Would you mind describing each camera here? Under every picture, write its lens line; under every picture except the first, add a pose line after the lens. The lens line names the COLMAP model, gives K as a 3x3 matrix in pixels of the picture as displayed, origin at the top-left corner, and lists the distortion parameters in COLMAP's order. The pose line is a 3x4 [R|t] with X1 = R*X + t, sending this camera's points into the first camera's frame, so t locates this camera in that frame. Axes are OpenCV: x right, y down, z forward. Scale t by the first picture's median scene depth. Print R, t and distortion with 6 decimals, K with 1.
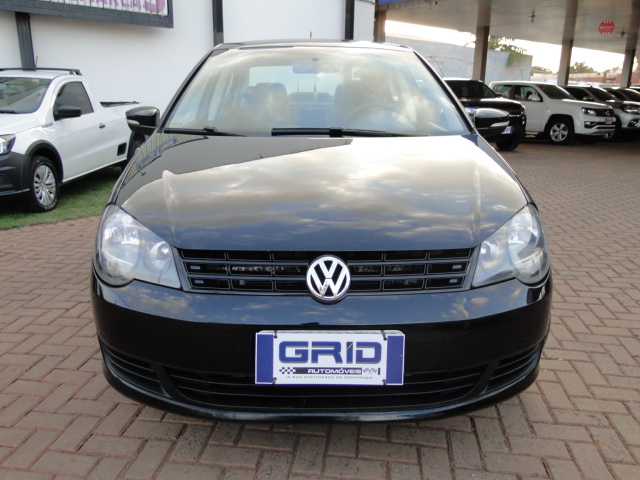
lens RADIAL K [[525.9, 0, 320.0], [0, 525.9, 240.0], [0, 0, 1]] dist [0.008579, -0.000866]
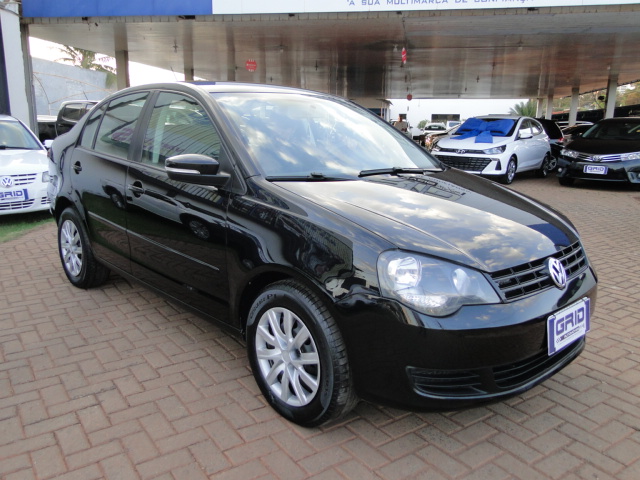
lens RADIAL K [[524.6, 0, 318.8], [0, 524.6, 241.7], [0, 0, 1]] dist [0.007849, 0.004766]
pose [[0.741652, -0.141966, 0.655590, -0.927403], [0.161574, 0.986379, 0.030813, -0.108365], [-0.651034, 0.083074, 0.754488, 0.199992]]
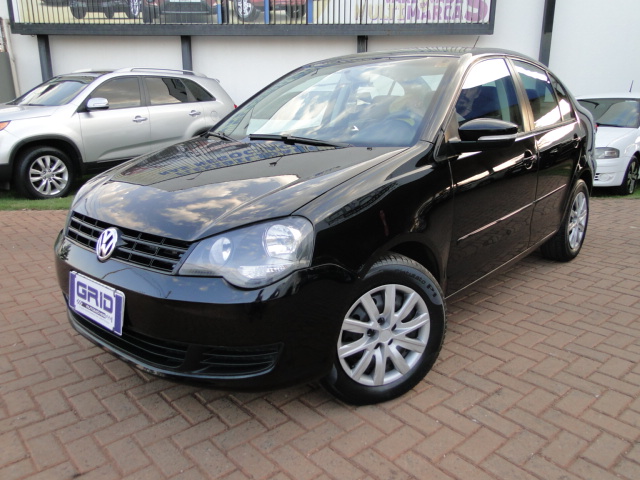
lens RADIAL K [[525.9, 0, 320.0], [0, 525.9, 240.0], [0, 0, 1]] dist [0.008579, -0.000866]
pose [[0.738917, 0.154177, -0.655920, 0.837462], [-0.159698, 0.985805, 0.051812, -0.059975], [0.654597, 0.066464, 0.753051, 0.218859]]
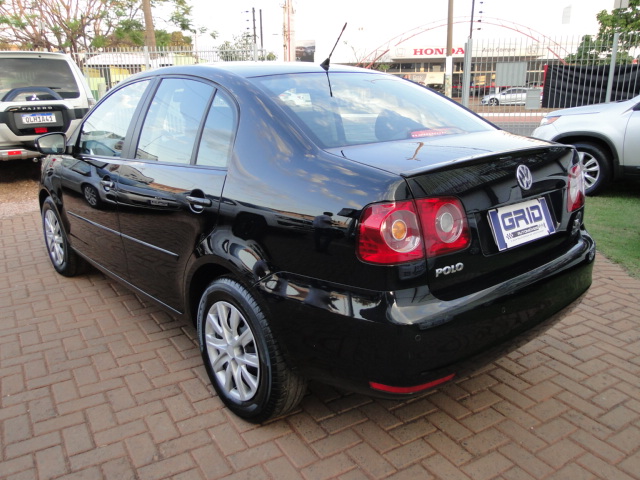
lens RADIAL K [[525.9, 0, 320.0], [0, 525.9, 240.0], [0, 0, 1]] dist [0.008579, -0.000866]
pose [[-0.776181, 0.170765, -0.606945, 0.742003], [-0.159256, 0.878315, 0.450778, -0.813512], [0.610066, 0.446545, -0.654536, 2.727477]]
